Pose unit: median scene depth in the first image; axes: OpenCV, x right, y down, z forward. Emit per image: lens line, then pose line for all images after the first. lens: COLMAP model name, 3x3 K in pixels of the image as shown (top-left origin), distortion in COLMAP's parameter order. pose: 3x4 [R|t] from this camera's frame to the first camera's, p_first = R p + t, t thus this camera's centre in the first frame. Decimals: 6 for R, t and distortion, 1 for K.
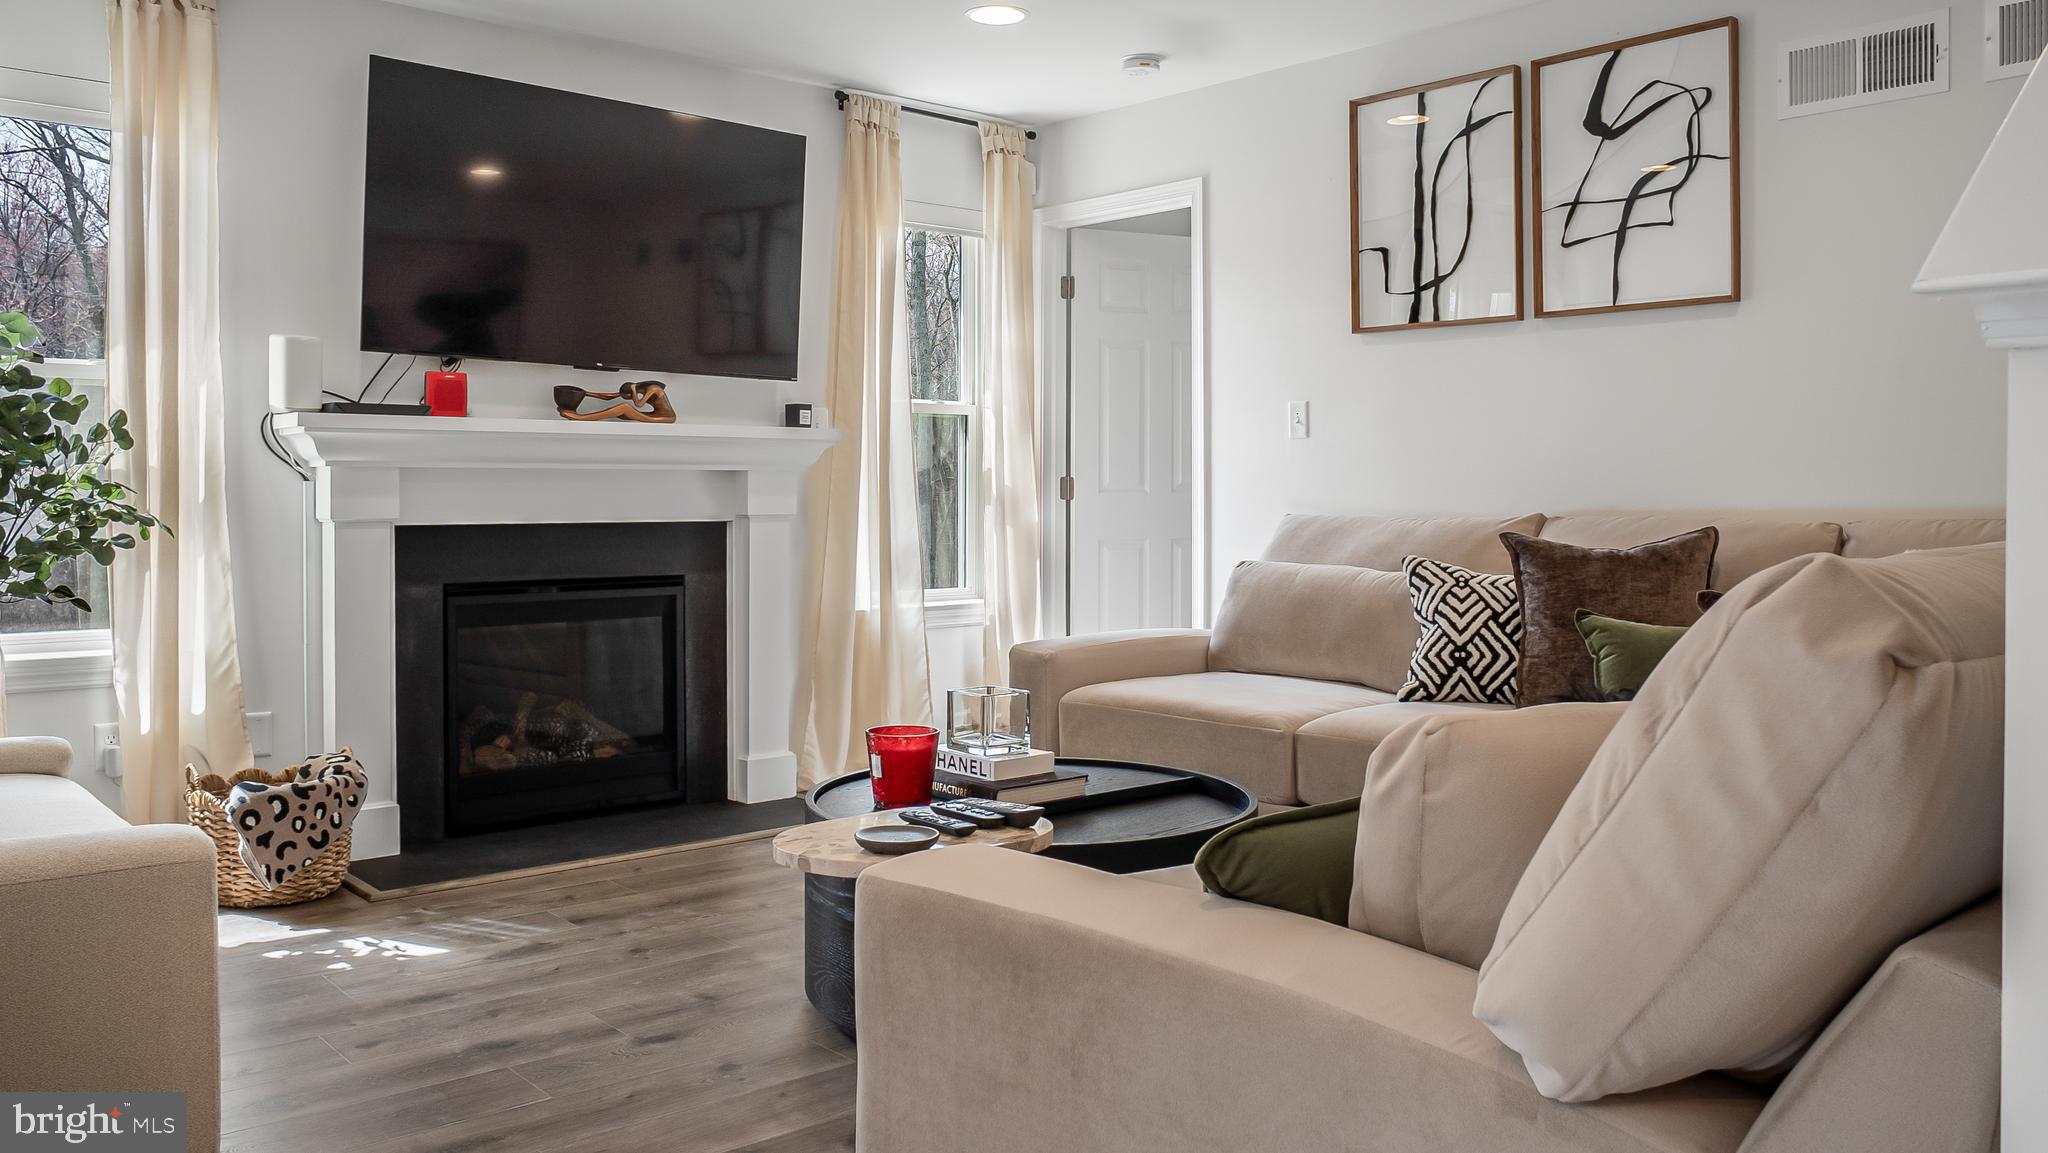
lens RADIAL K [[1541.7, 0, 1036.4], [0, 1541.7, 471.9], [0, 0, 1]] dist [-0.063944, 0.004002]
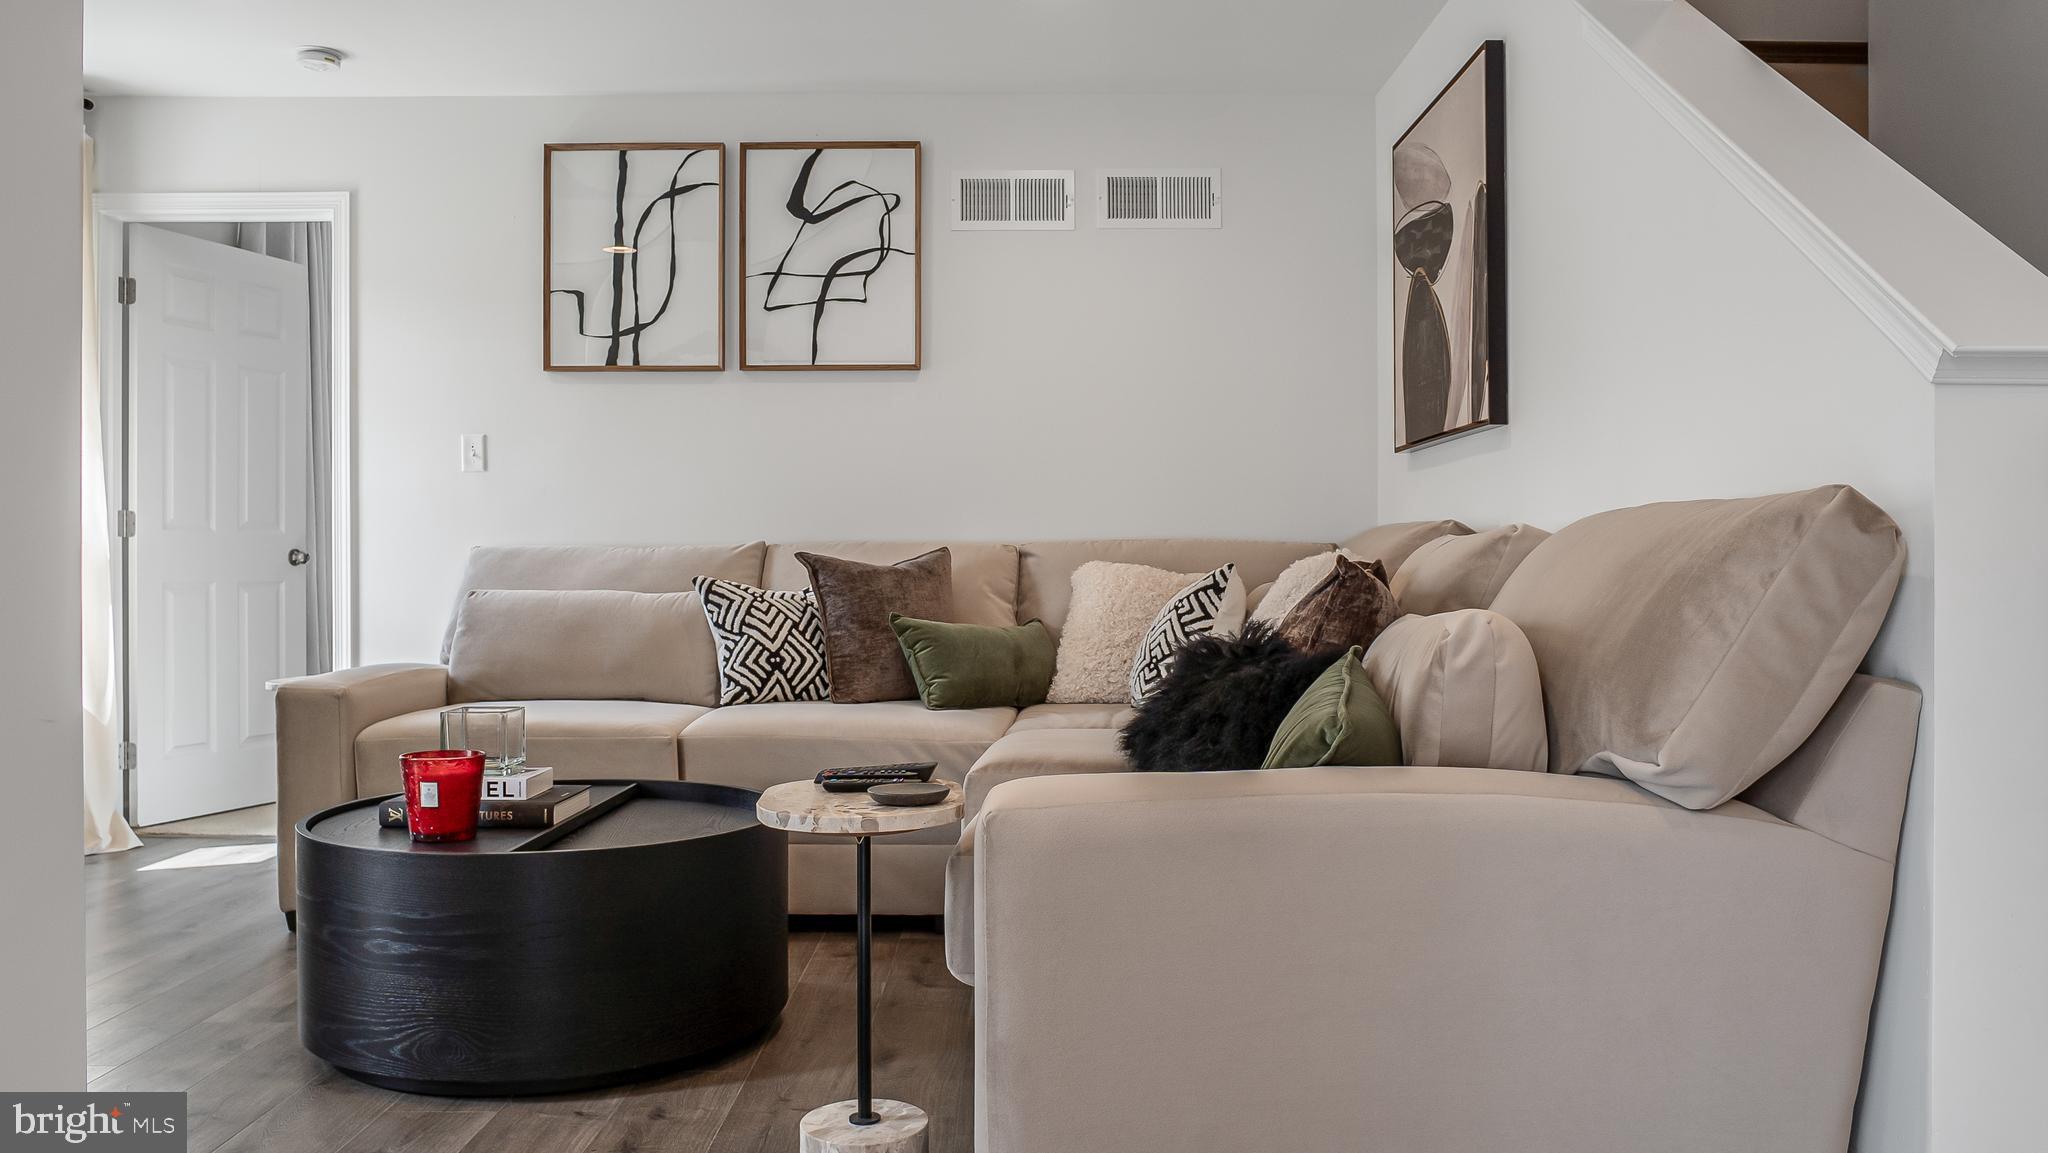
lens RADIAL K [[1476.2, 0, 1024.0], [0, 1476.2, 576.5], [0, 0, 1]] dist [-0.128494, 0.129058]
pose [[0.650498, -0.007059, 0.759475, -0.390413], [-0.006070, 0.999877, 0.014492, 0.037883], [-0.759484, -0.014037, 0.650375, 0.146512]]
